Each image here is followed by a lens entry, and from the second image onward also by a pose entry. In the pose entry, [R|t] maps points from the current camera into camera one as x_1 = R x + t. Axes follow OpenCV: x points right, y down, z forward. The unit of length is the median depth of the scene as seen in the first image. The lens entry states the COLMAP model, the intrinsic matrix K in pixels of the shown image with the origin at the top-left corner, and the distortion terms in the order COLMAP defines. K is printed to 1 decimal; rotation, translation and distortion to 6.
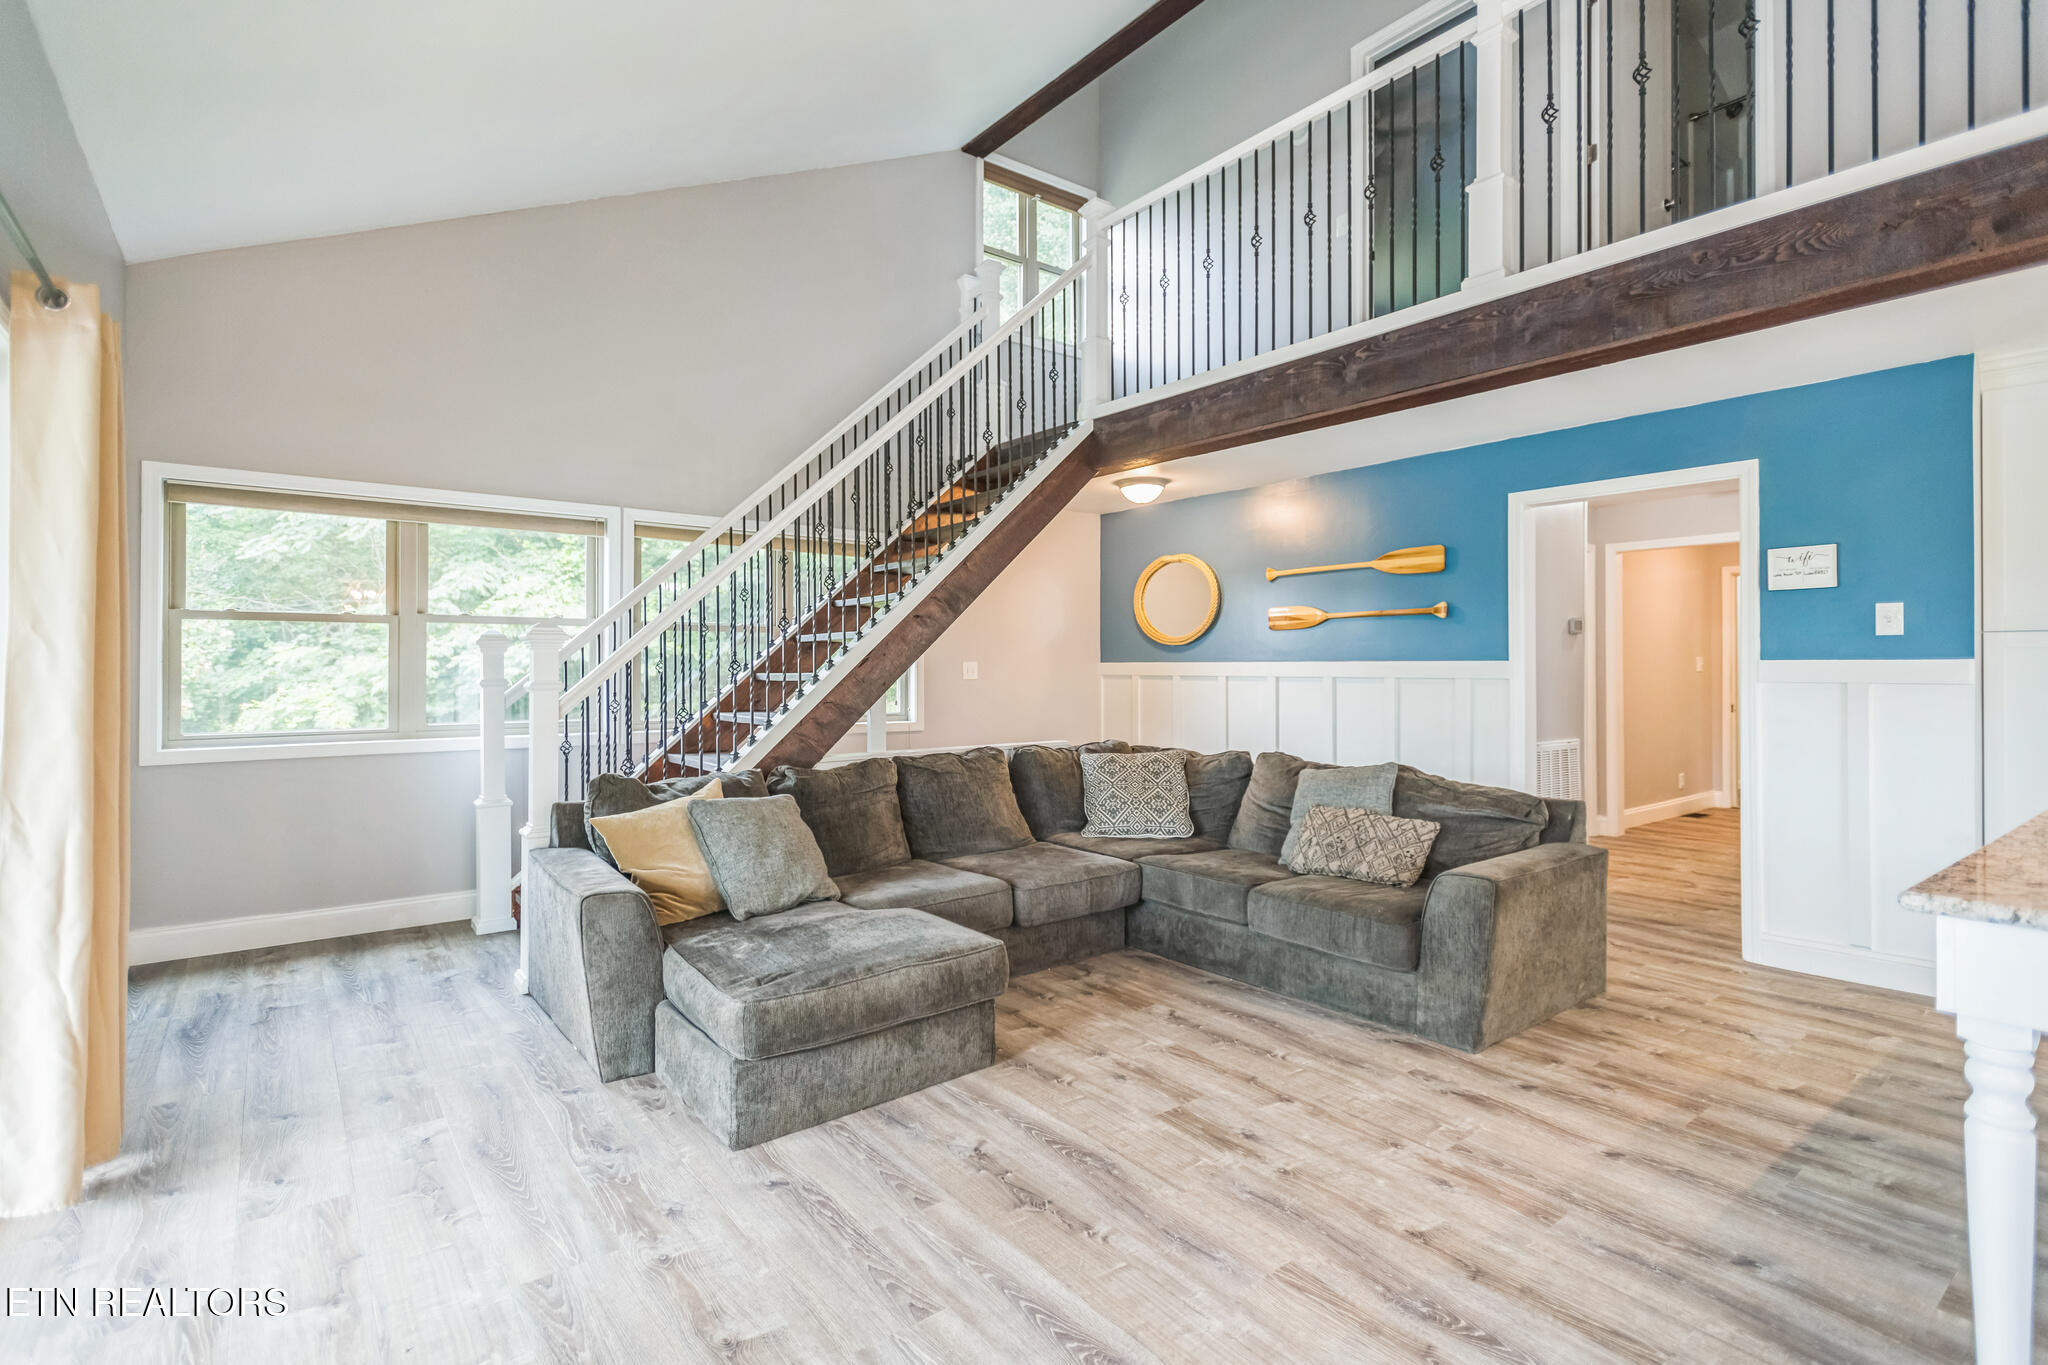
lens RADIAL K [[967.5, 0, 1025.9], [0, 967.5, 666.6], [0, 0, 1]] dist [0.001157, 0.000284]
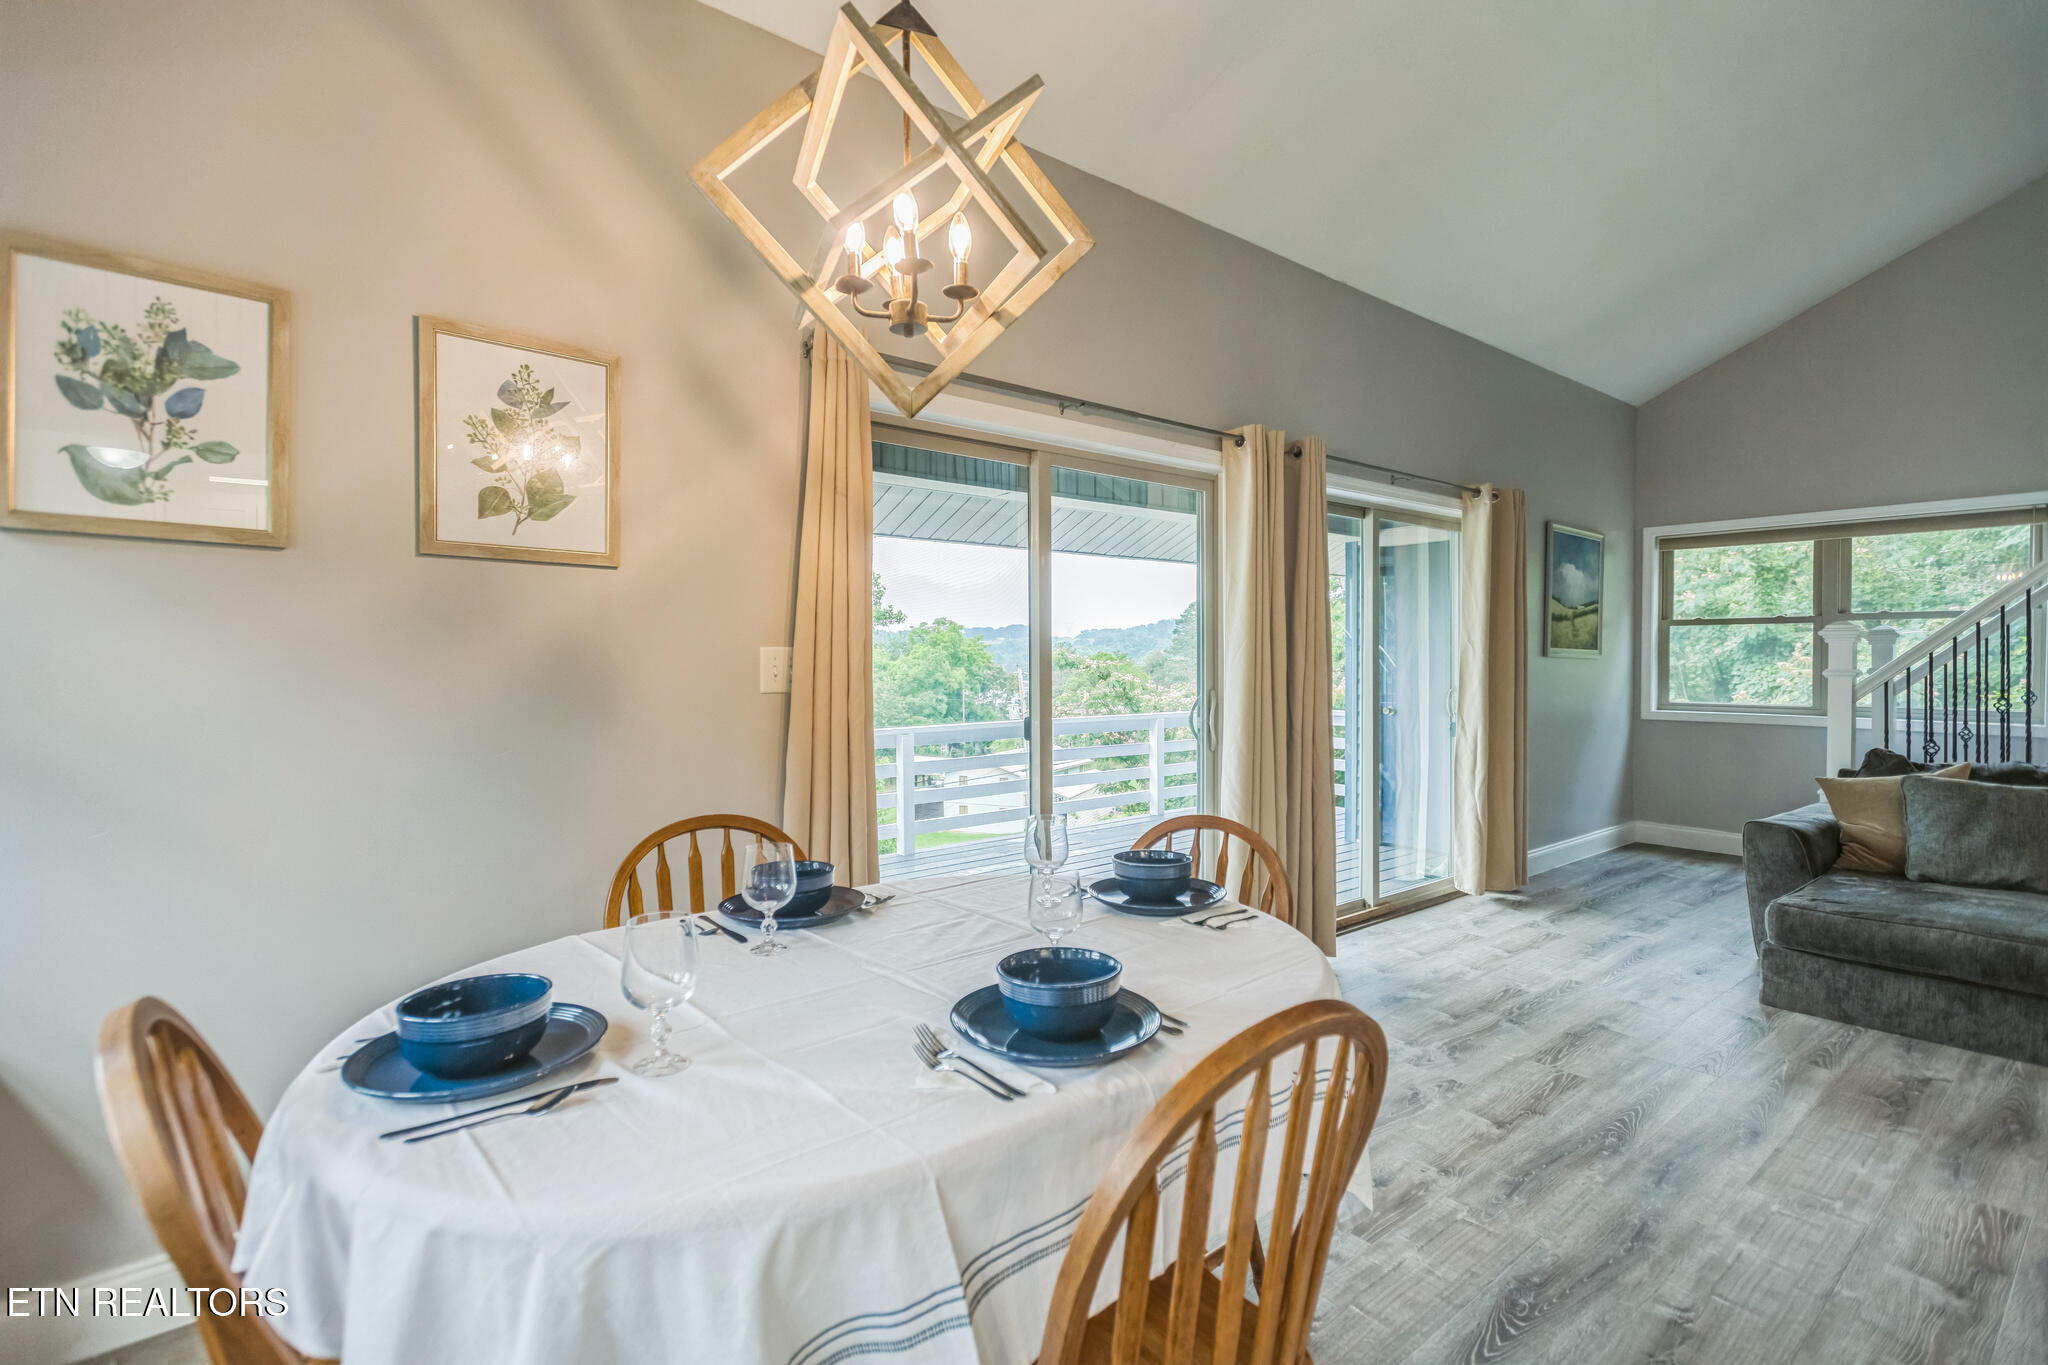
lens RADIAL K [[967.5, 0, 1025.9], [0, 967.5, 666.6], [0, 0, 1]] dist [0.001157, 0.000284]
pose [[0.029489, 0.010938, -0.999505, 0.950997], [0.002635, 0.999936, 0.011020, -0.006675], [0.999562, -0.002959, 0.029458, -0.095860]]
